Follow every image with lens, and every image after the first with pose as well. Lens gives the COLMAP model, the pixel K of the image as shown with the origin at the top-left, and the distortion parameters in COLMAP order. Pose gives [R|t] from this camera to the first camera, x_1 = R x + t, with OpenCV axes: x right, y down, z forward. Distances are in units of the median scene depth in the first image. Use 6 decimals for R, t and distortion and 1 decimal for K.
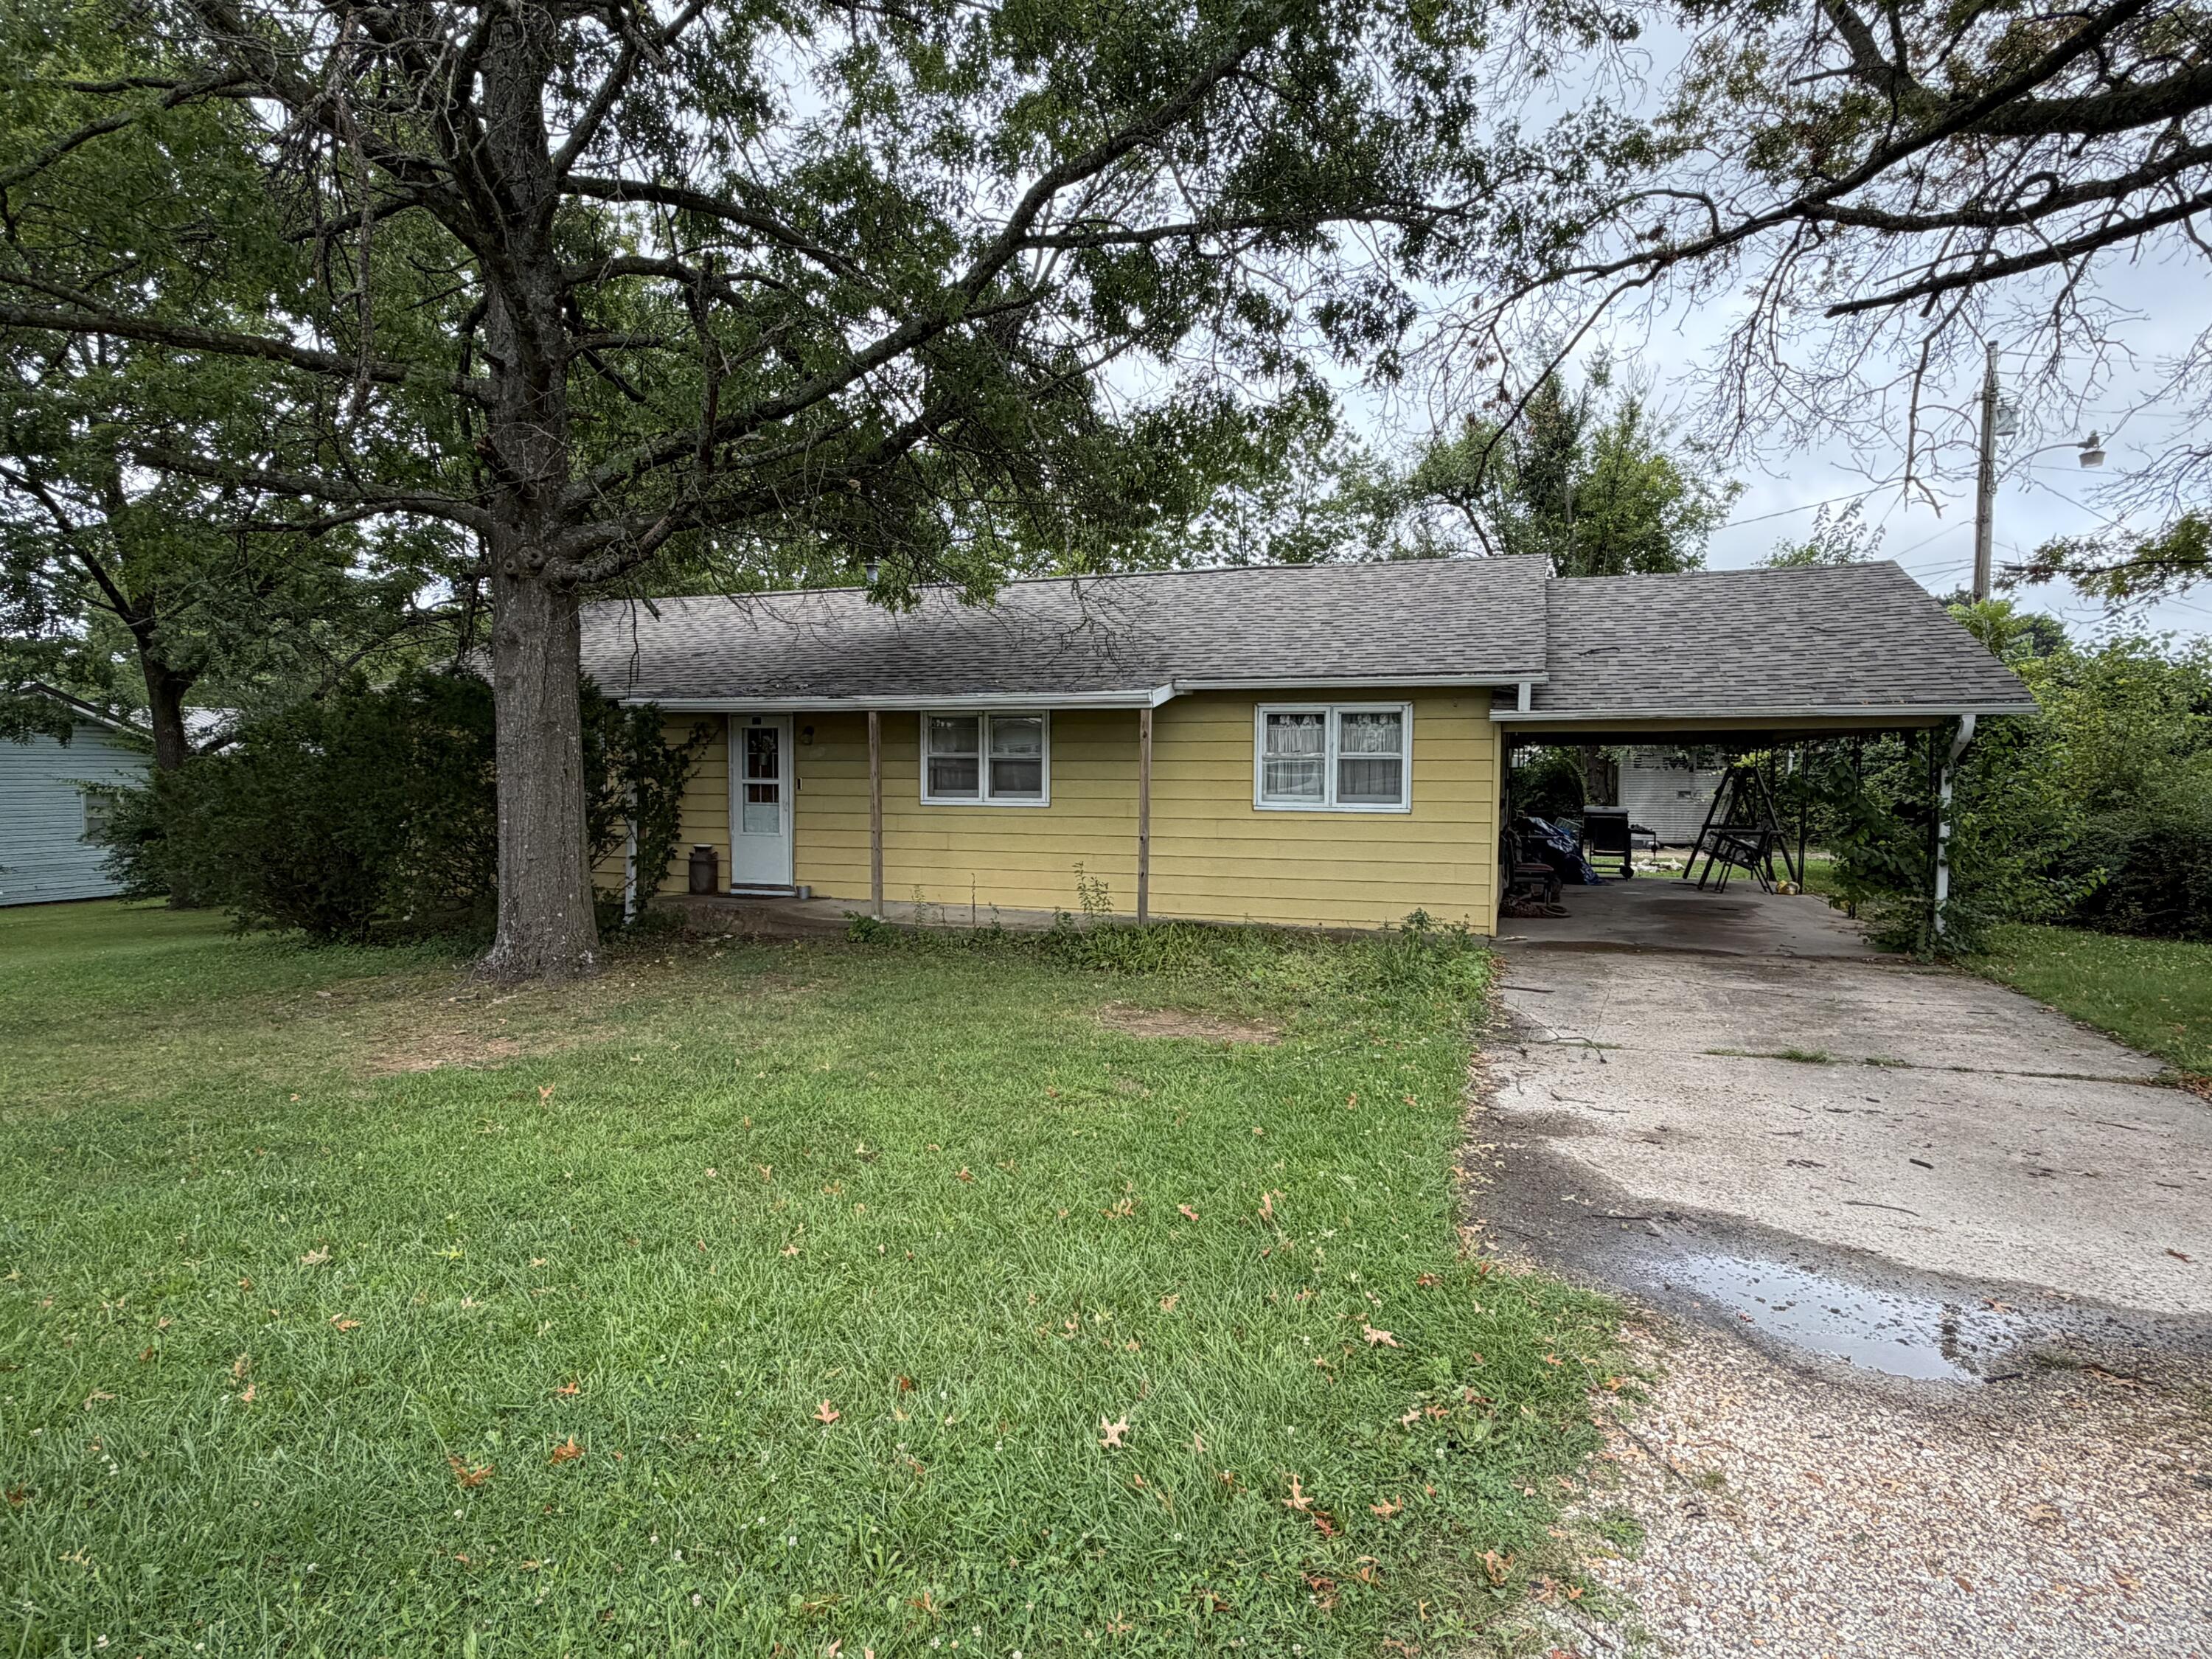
lens RADIAL K [[1235.8, 0, 1105.0], [0, 1235.8, 834.7], [0, 0, 1]] dist [-0.003642, 0.000871]
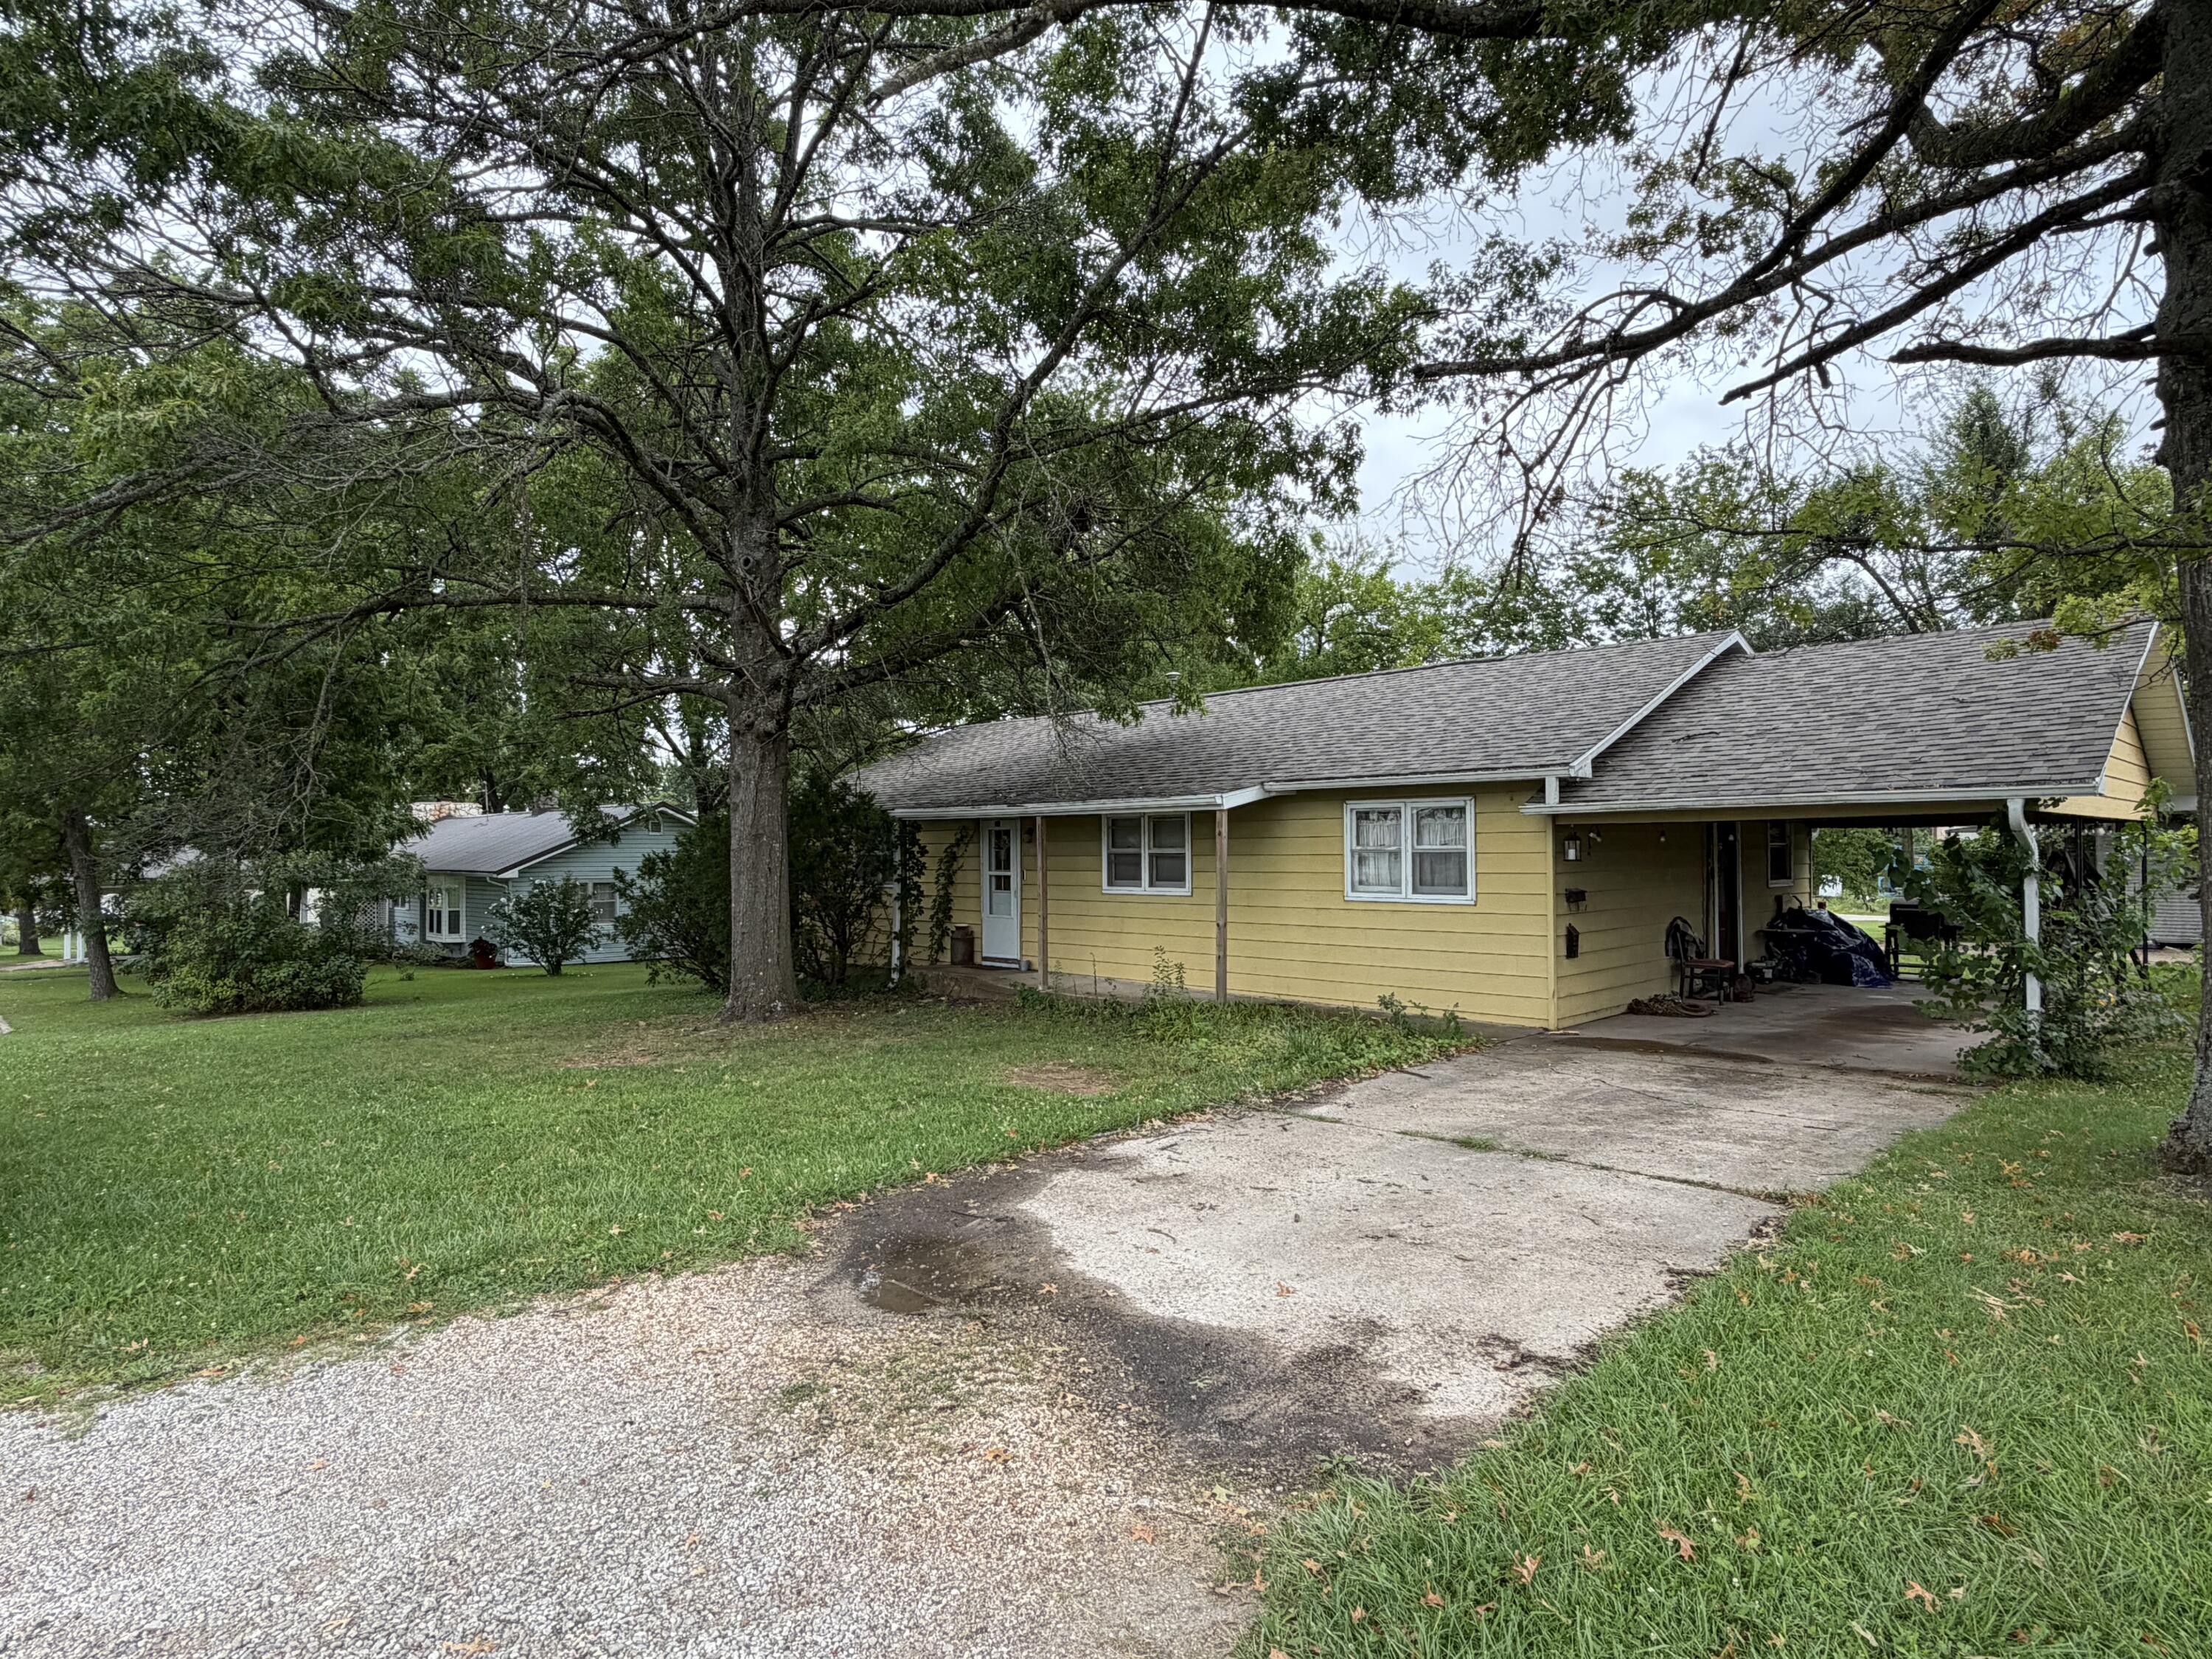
lens RADIAL K [[1235.8, 0, 1110.6], [0, 1235.8, 832.5], [0, 0, 1]] dist [-0.003642, 0.000871]
pose [[0.892679, -0.017461, -0.450354, 0.436263], [-0.012934, 0.997845, -0.064325, -0.007033], [0.450507, 0.063247, 0.890530, -0.055205]]
